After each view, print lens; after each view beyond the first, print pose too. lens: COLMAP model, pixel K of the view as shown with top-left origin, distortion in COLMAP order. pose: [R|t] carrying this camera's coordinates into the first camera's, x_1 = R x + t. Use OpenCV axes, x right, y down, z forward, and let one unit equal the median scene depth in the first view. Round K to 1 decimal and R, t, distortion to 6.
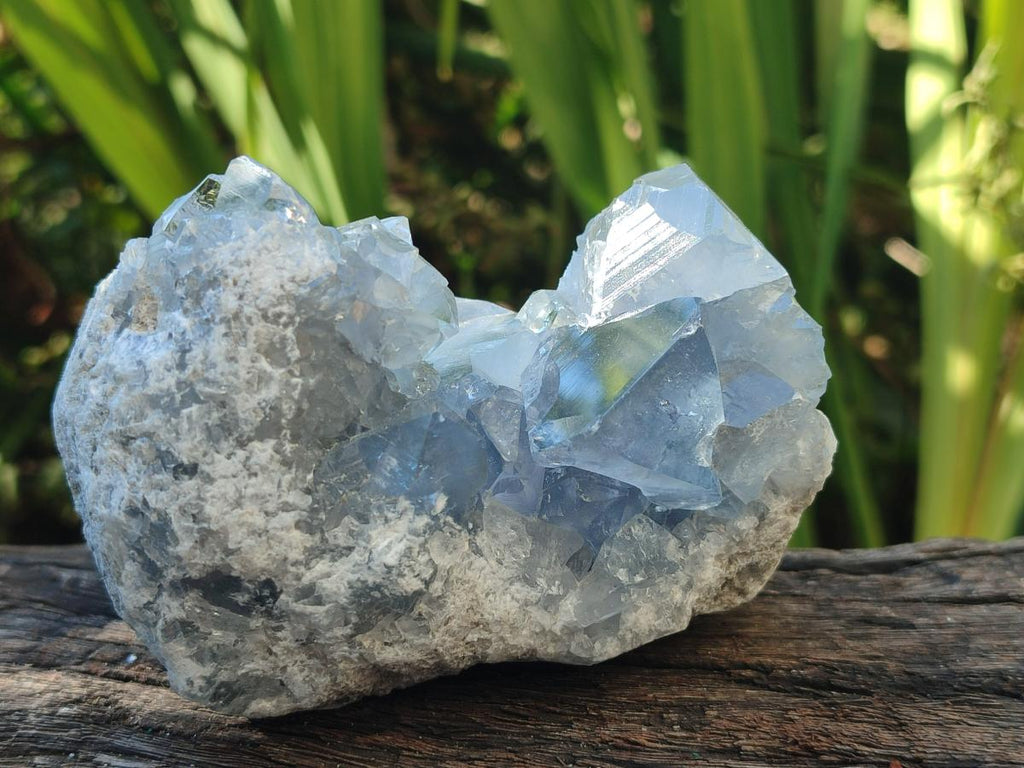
lens RADIAL K [[1513.2, 0, 512.0], [0, 1513.2, 384.0], [0, 0, 1]] dist [0.341948, -2.355394]
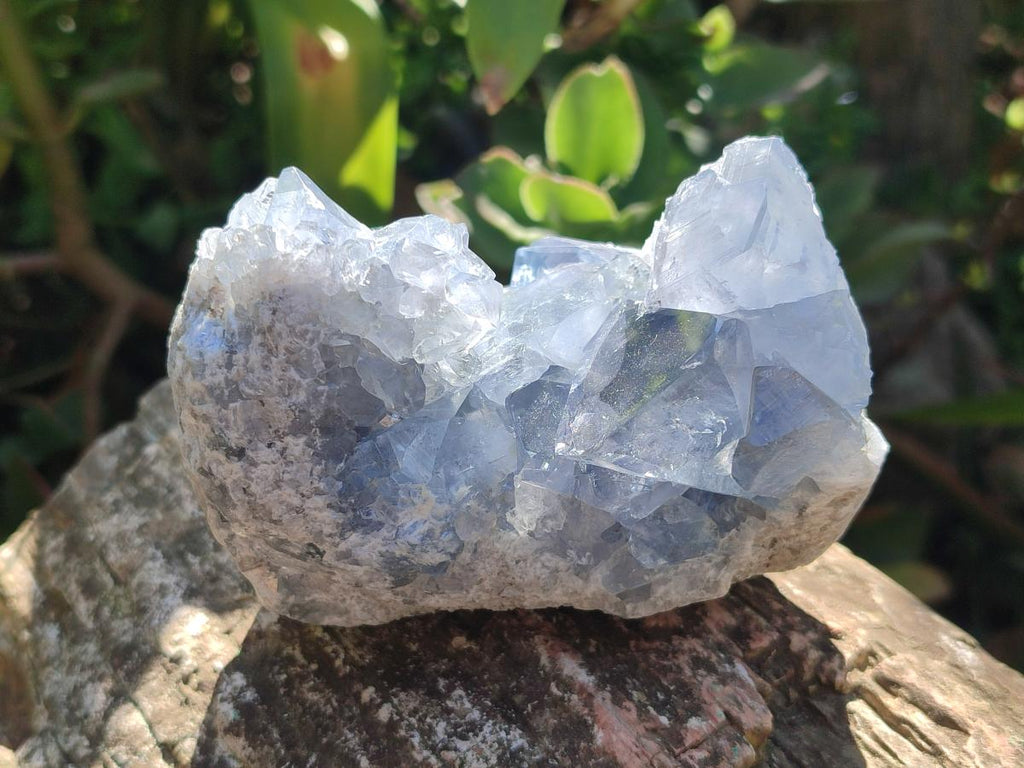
lens RADIAL K [[1513.2, 0, 512.0], [0, 1513.2, 384.0], [0, 0, 1]] dist [0.341948, -2.355394]
pose [[0.950700, 0.108107, -0.290659, 0.304395], [-0.026864, 0.962456, 0.270106, -0.301007], [0.308947, -0.248981, 0.917911, 0.023599]]
